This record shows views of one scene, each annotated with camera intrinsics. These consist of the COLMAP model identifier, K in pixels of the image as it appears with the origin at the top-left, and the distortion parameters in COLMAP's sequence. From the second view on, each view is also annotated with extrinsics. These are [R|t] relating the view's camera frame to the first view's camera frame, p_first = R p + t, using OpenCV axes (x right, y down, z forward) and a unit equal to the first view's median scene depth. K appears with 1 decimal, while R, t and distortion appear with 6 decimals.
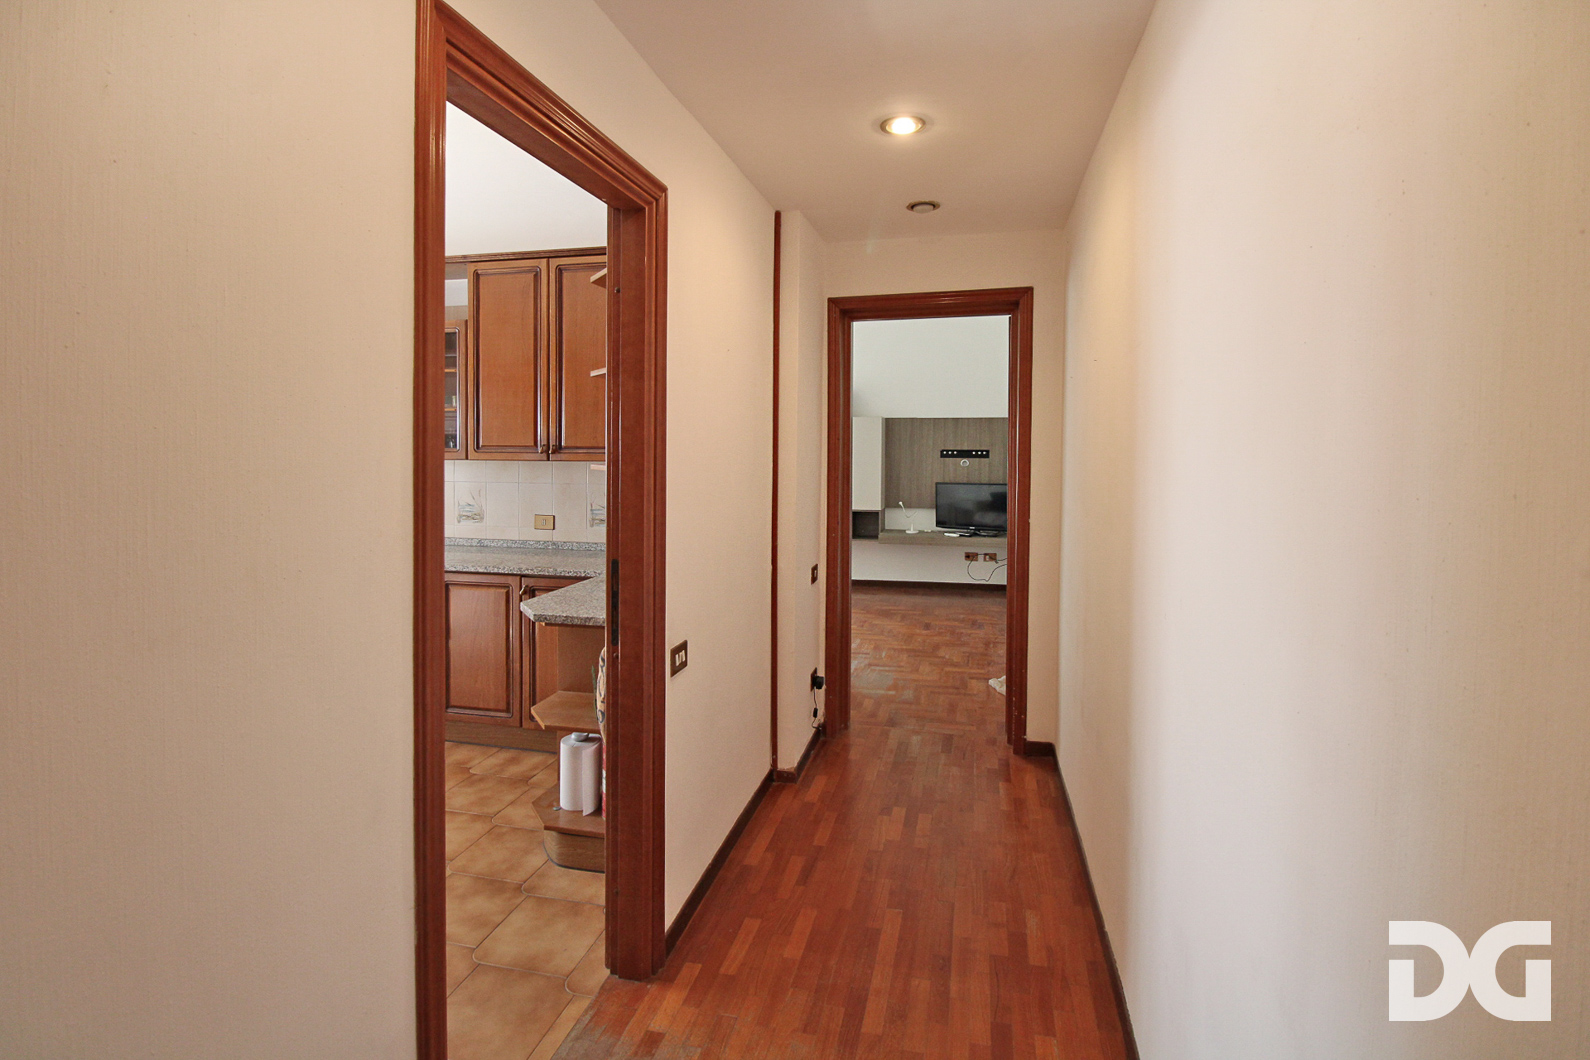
lens RADIAL K [[734.8, 0, 867.8], [0, 734.8, 452.8], [0, 0, 1]] dist [0.002587, -0.014492]
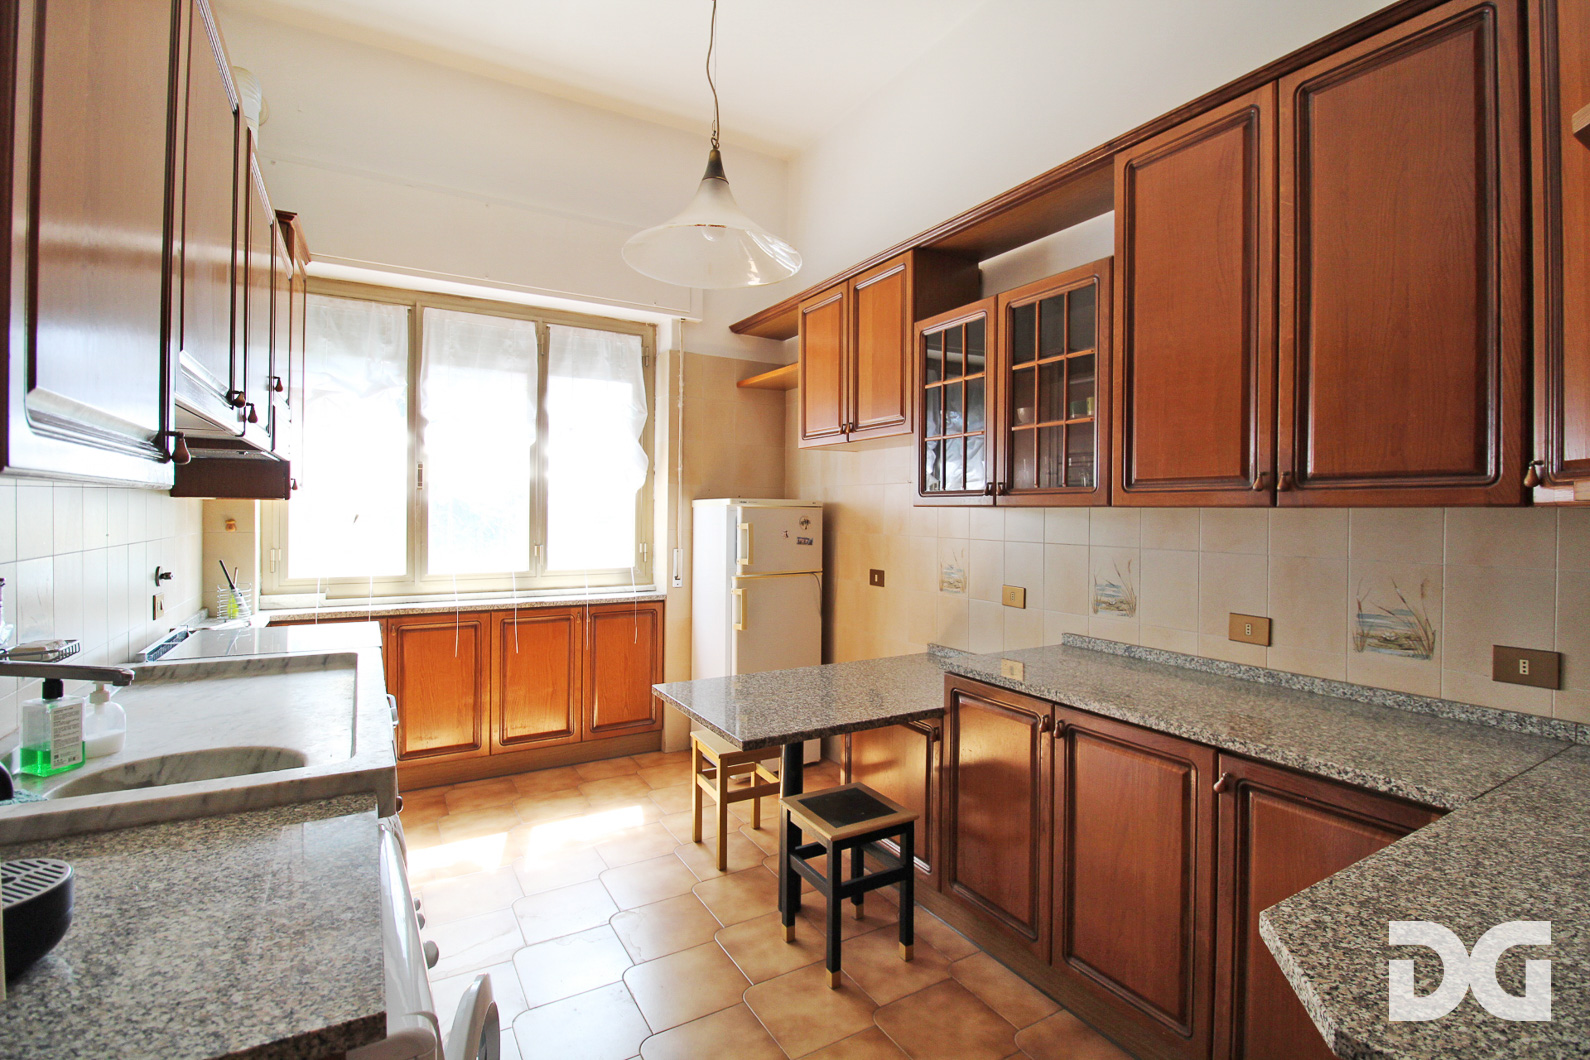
lens RADIAL K [[740.1, 0, 804.3], [0, 740.1, 513.3], [0, 0, 1]] dist [0.004581, -0.015416]
pose [[0.630064, 0.002464, -0.776539, -0.256280], [-0.016629, 0.999808, -0.010319, 0.025225], [0.776365, 0.019415, 0.629985, 0.467713]]
